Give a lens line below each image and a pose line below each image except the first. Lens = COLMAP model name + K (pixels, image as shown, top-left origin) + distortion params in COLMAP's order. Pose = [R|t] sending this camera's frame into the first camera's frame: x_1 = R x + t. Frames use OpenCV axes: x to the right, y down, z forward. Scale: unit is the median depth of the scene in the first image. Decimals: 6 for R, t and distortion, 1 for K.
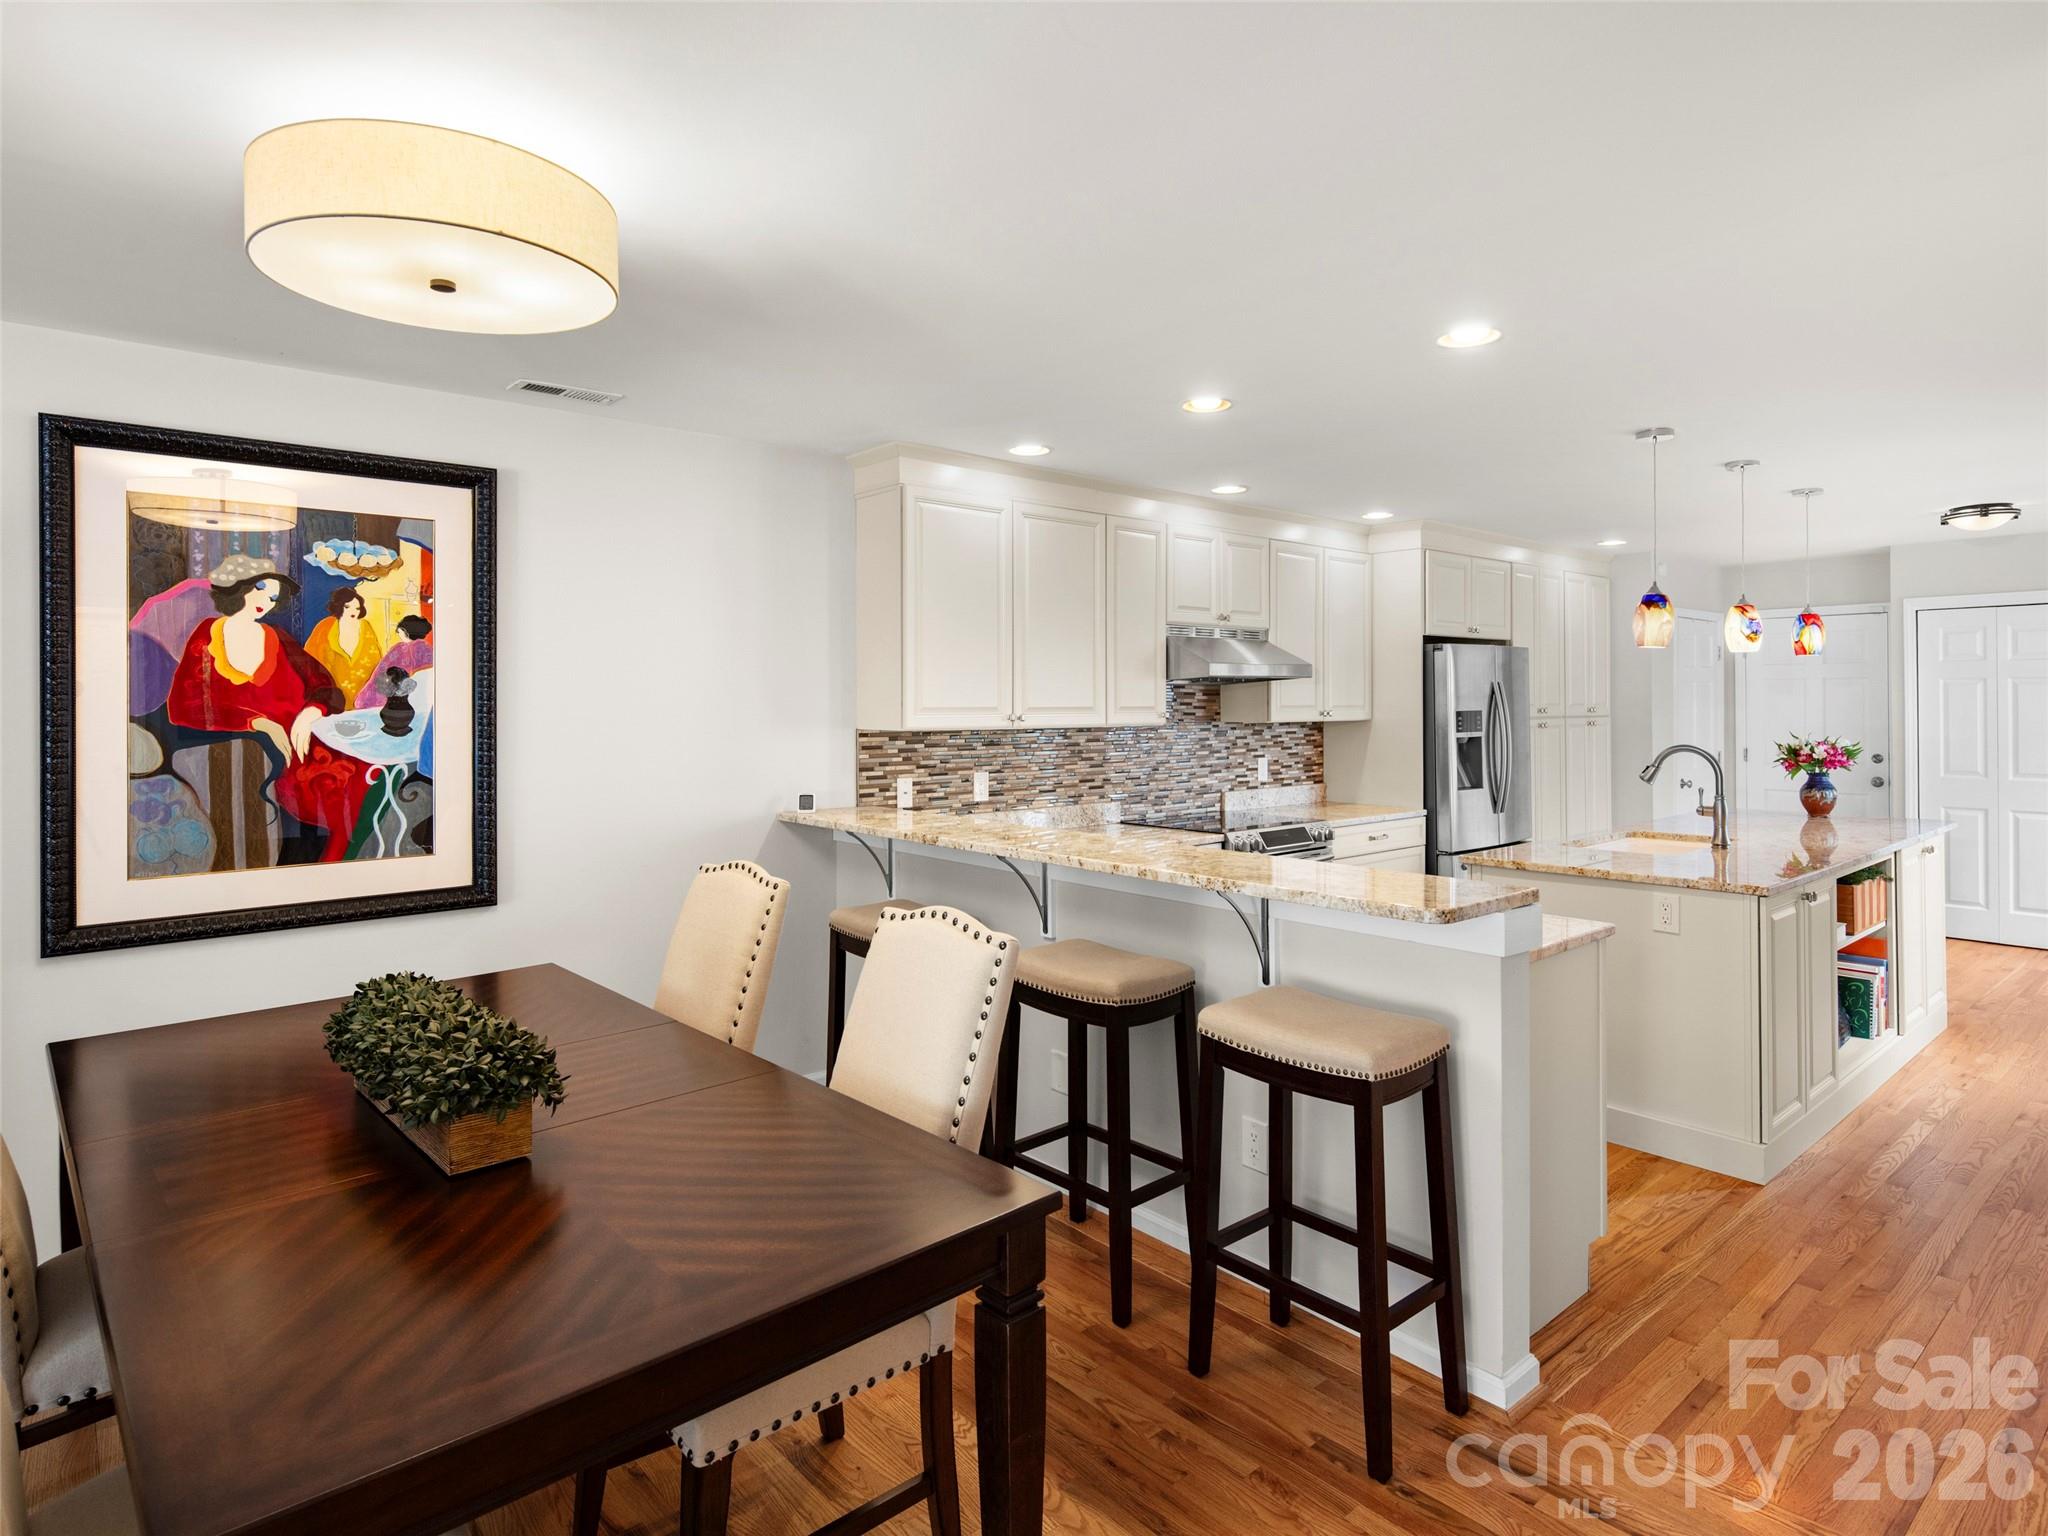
lens RADIAL K [[1123.9, 0, 1024.1], [0, 1123.9, 701.2], [0, 0, 1]] dist [0.009840, -0.008212]
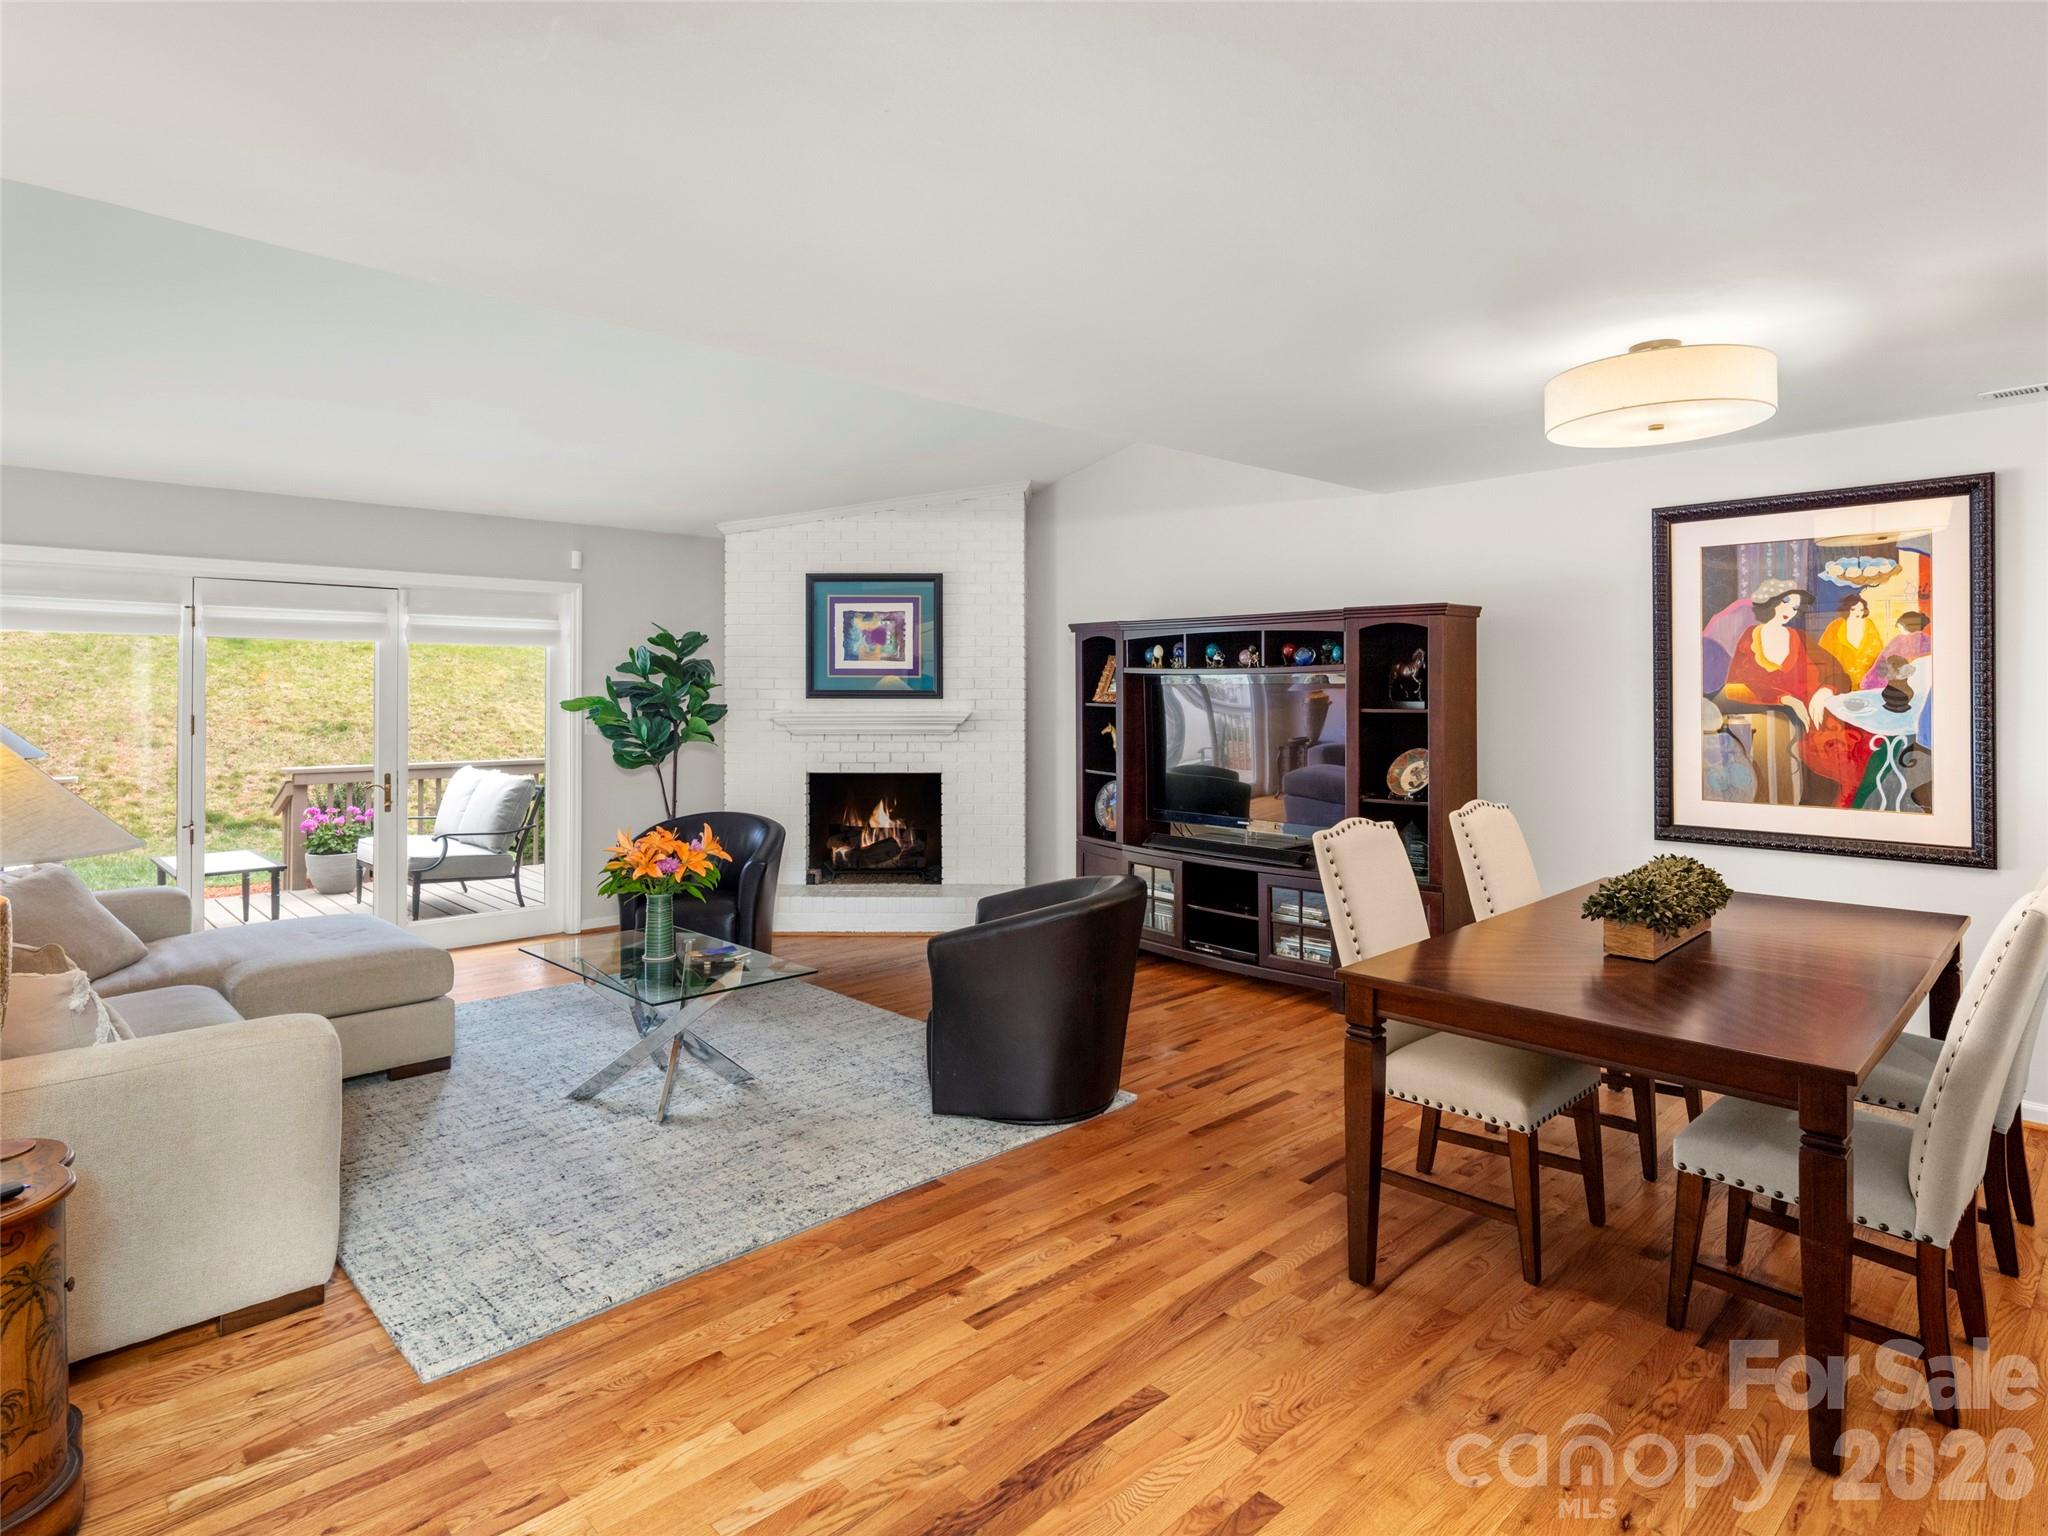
lens RADIAL K [[1123.9, 0, 1052.6], [0, 1123.9, 674.7], [0, 0, 1]] dist [0.009840, -0.008212]
pose [[0.067508, -0.008257, -0.997685, 0.405270], [-0.000308, 0.999966, -0.008297, 0.000511], [0.997719, 0.000867, 0.067503, 0.008358]]
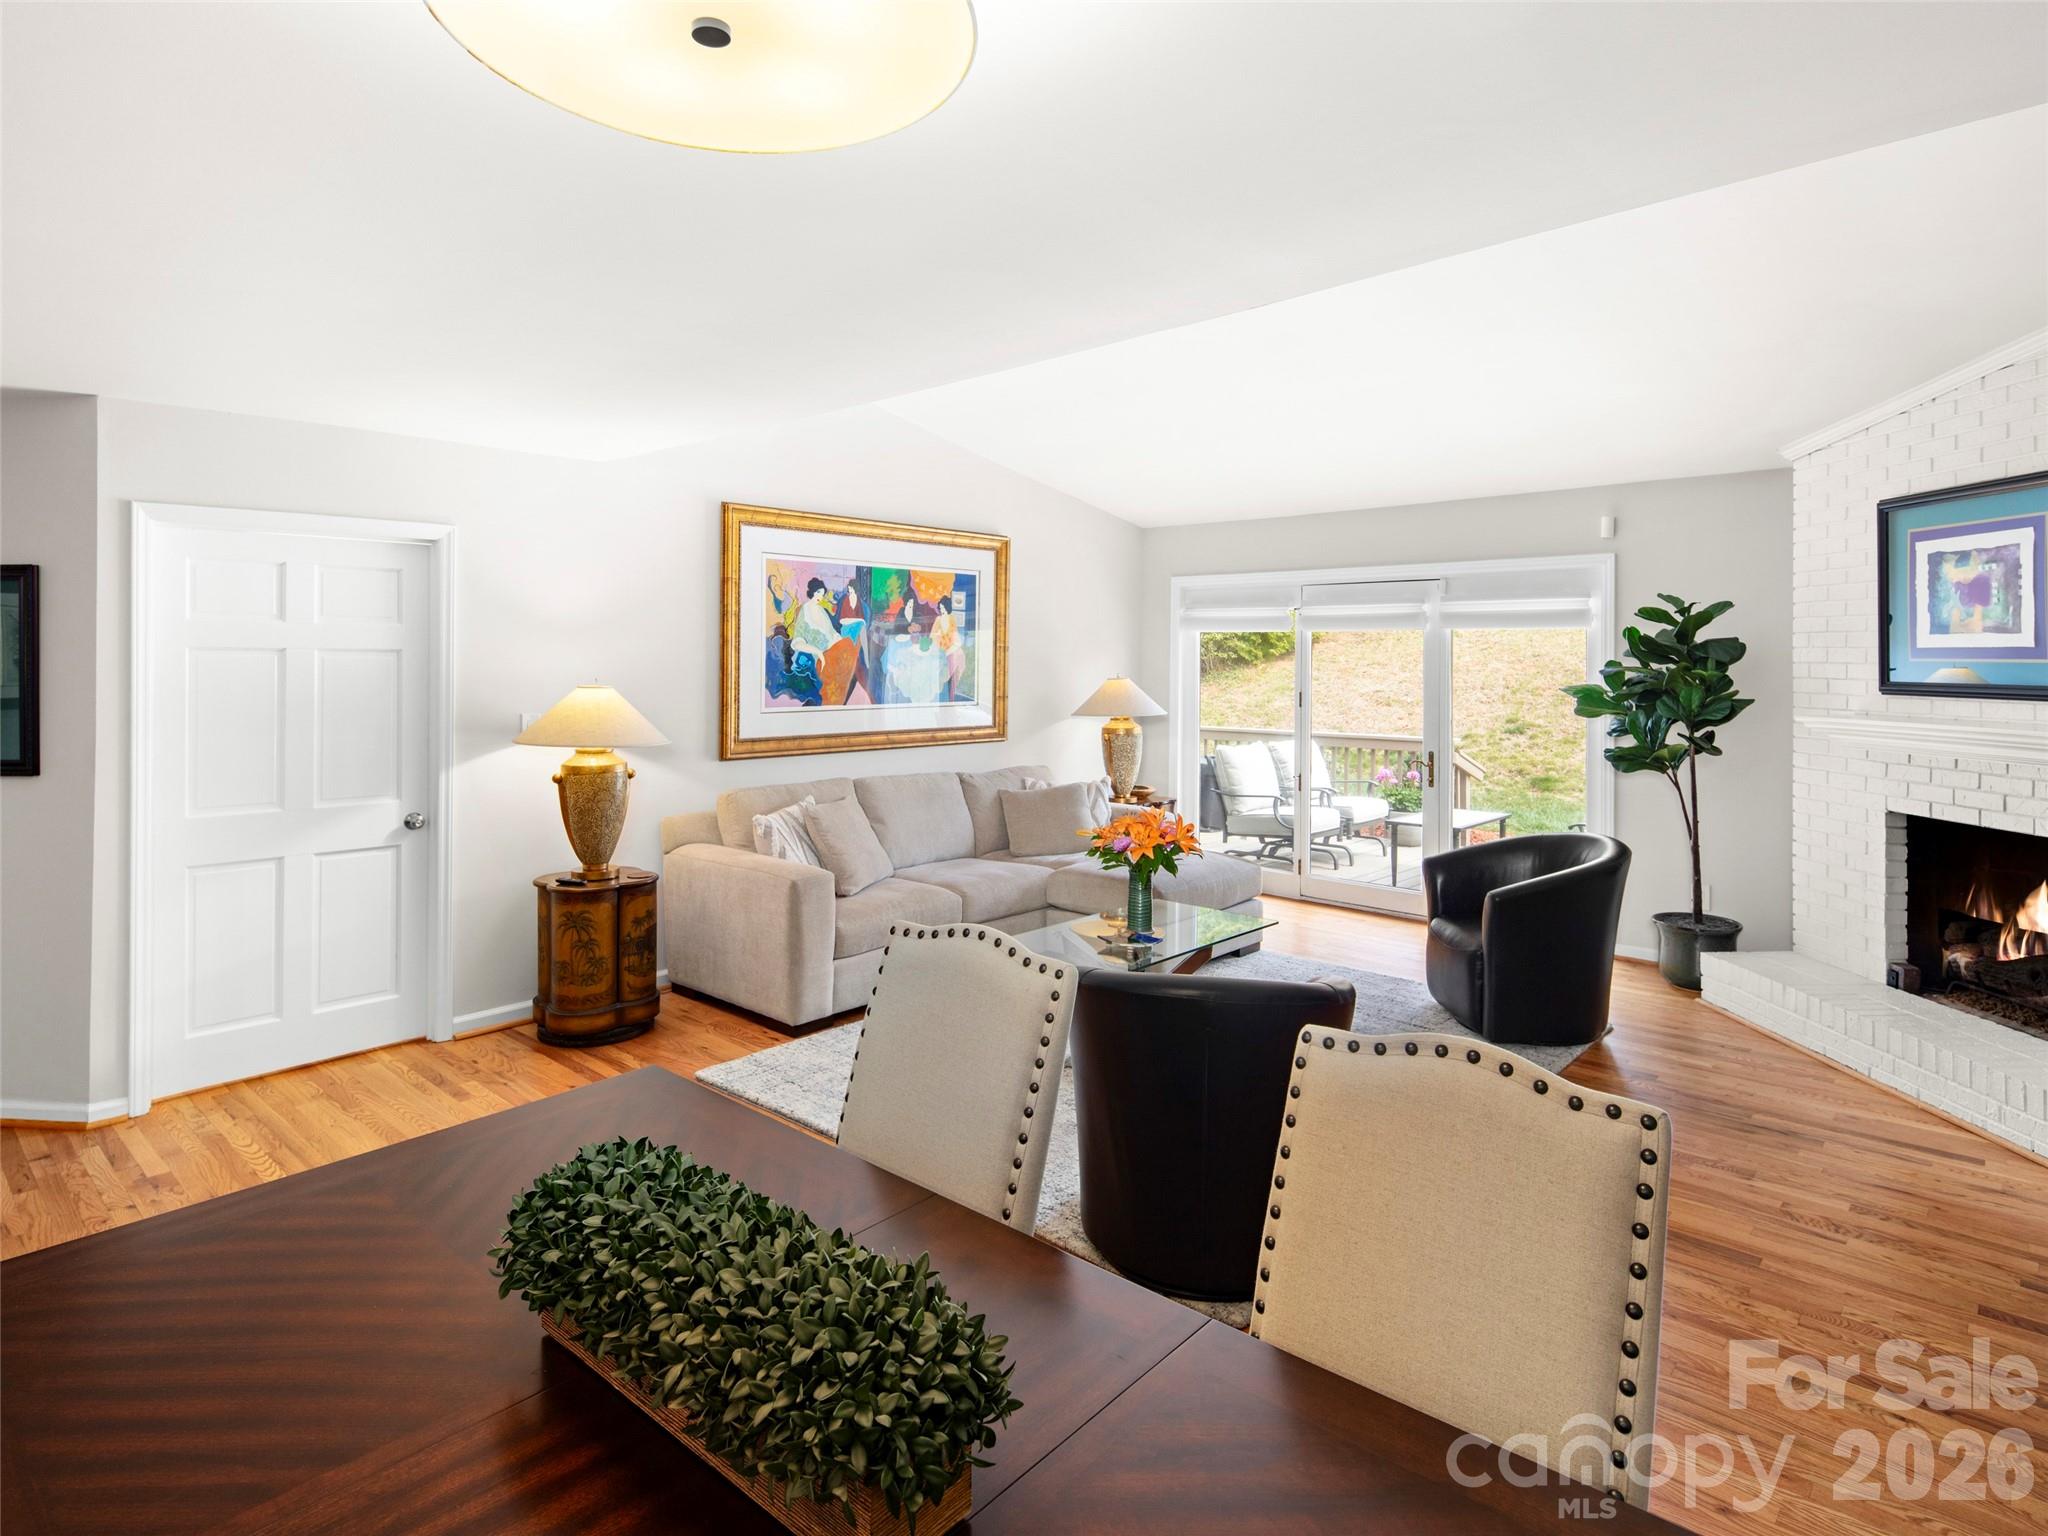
lens RADIAL K [[1123.9, 0, 1026.0], [0, 1123.9, 655.1], [0, 0, 1]] dist [0.009840, -0.008212]
pose [[-0.993721, 0.000790, -0.111883, -0.250779], [0.001140, 0.999995, -0.003069, -0.011511], [0.111880, -0.003177, -0.993717, 0.634309]]
